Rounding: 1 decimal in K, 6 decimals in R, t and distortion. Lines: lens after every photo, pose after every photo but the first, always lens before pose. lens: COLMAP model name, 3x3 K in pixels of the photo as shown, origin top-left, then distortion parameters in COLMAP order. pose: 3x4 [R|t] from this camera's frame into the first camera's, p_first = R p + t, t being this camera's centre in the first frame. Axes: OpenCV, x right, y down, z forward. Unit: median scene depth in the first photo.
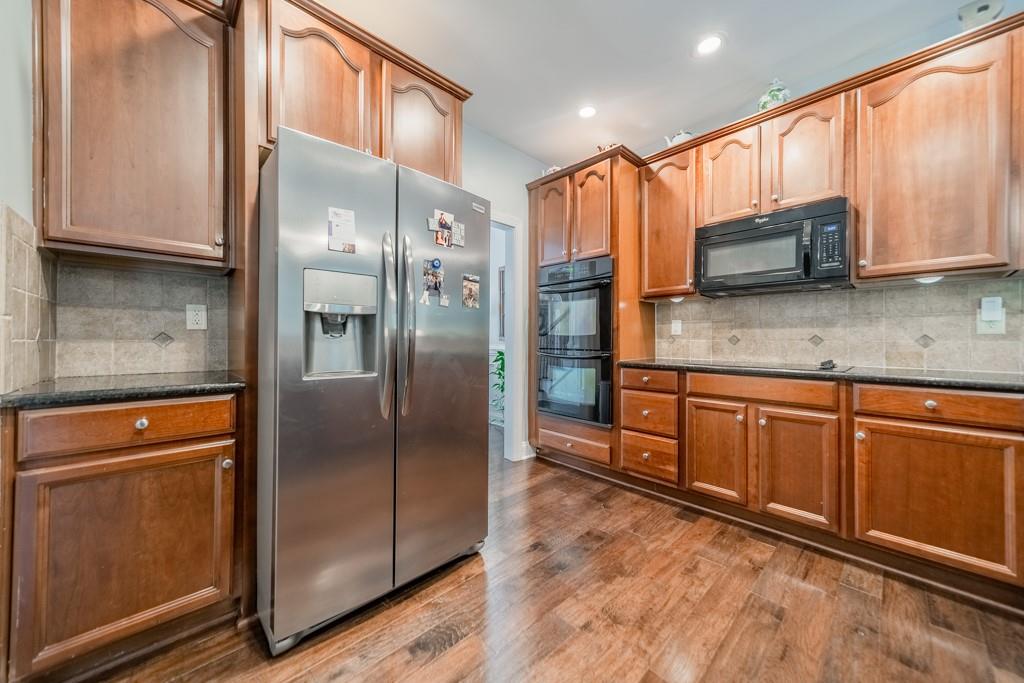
lens RADIAL K [[363.9, 0, 512.5], [0, 363.9, 338.2], [0, 0, 1]] dist [0.005566, 0.000036]
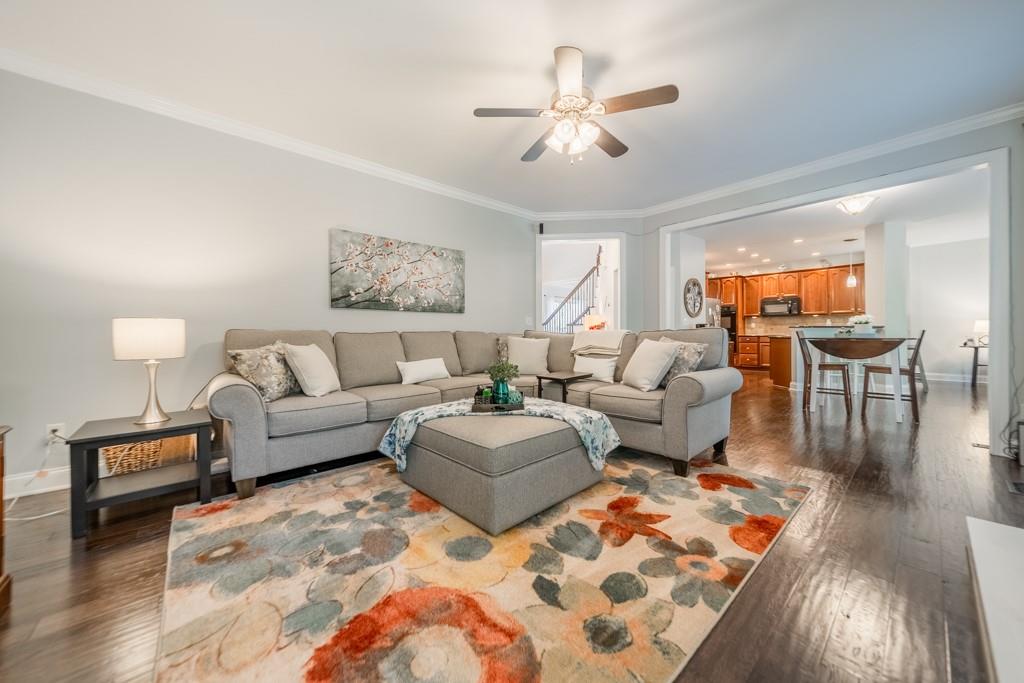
lens RADIAL K [[368.2, 0, 506.8], [0, 368.2, 335.7], [0, 0, 1]] dist [0.005879, 0.000108]
pose [[0.999178, -0.009013, -0.039522, -2.261011], [0.009475, 0.999889, 0.011500, 0.005541], [0.039414, -0.011865, 0.999153, -3.335283]]
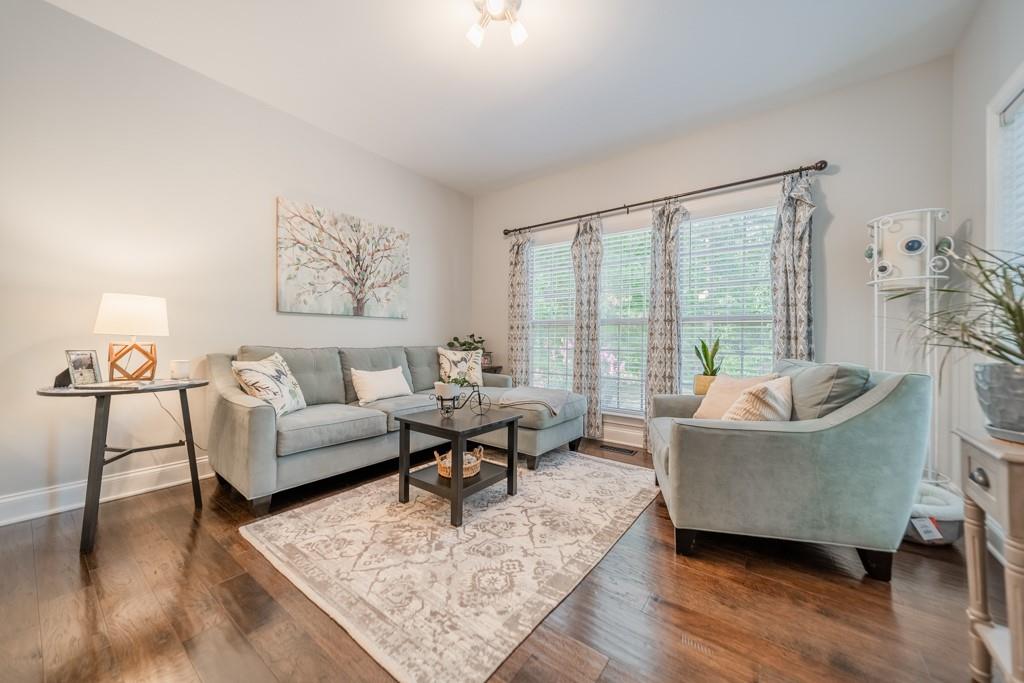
lens RADIAL K [[363.9, 0, 512.5], [0, 363.9, 338.2], [0, 0, 1]] dist [0.005566, 0.000036]
pose [[-0.169270, -0.000082, 0.985570, 0.622172], [-0.021073, 0.999772, -0.003536, 0.037998], [-0.985344, -0.021368, -0.169233, -0.792951]]
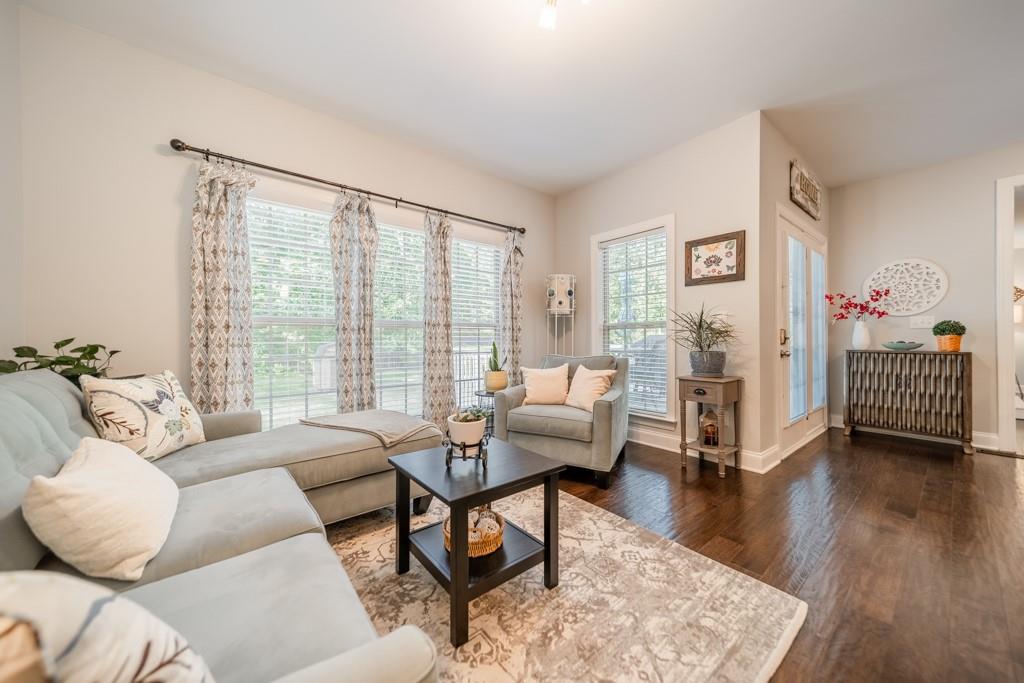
lens RADIAL K [[363.9, 0, 512.5], [0, 363.9, 338.2], [0, 0, 1]] dist [0.005566, 0.000036]
pose [[-0.997287, -0.003518, 0.073533, 1.526298], [-0.003975, 0.999974, -0.006065, 0.014357], [-0.073510, -0.006341, -0.997274, -0.113343]]
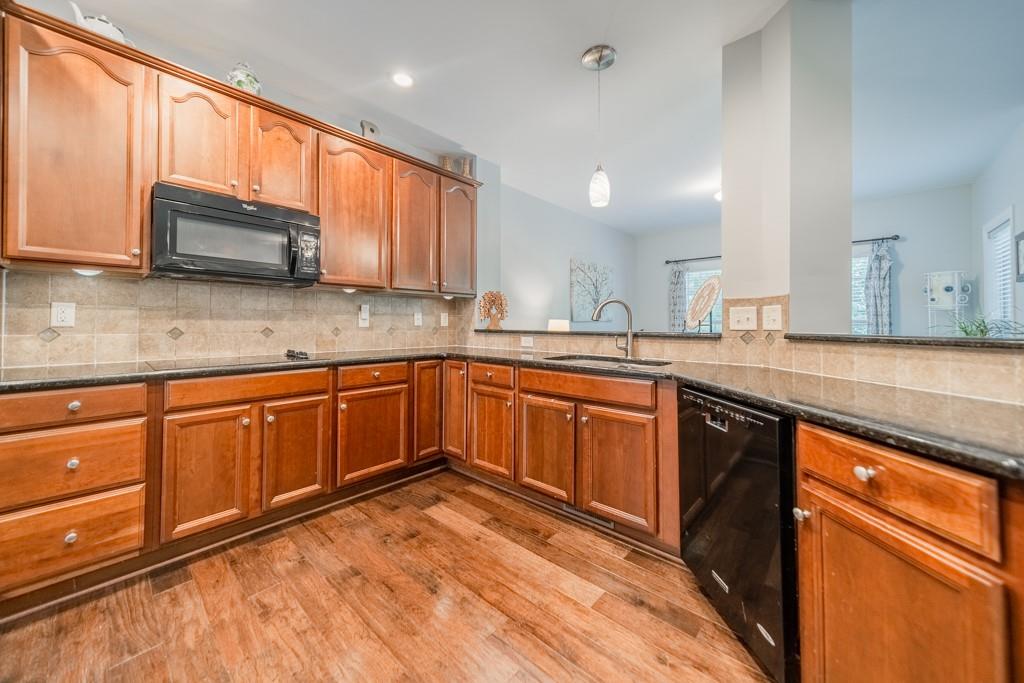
lens RADIAL K [[370.3, 0, 514.5], [0, 370.3, 318.8], [0, 0, 1]] dist [0.008480, 0.000144]
pose [[-0.083621, 0.011191, 0.996435, -0.340444], [-0.008831, 0.999889, -0.011971, -0.029485], [-0.996458, -0.009800, -0.083513, 0.402674]]
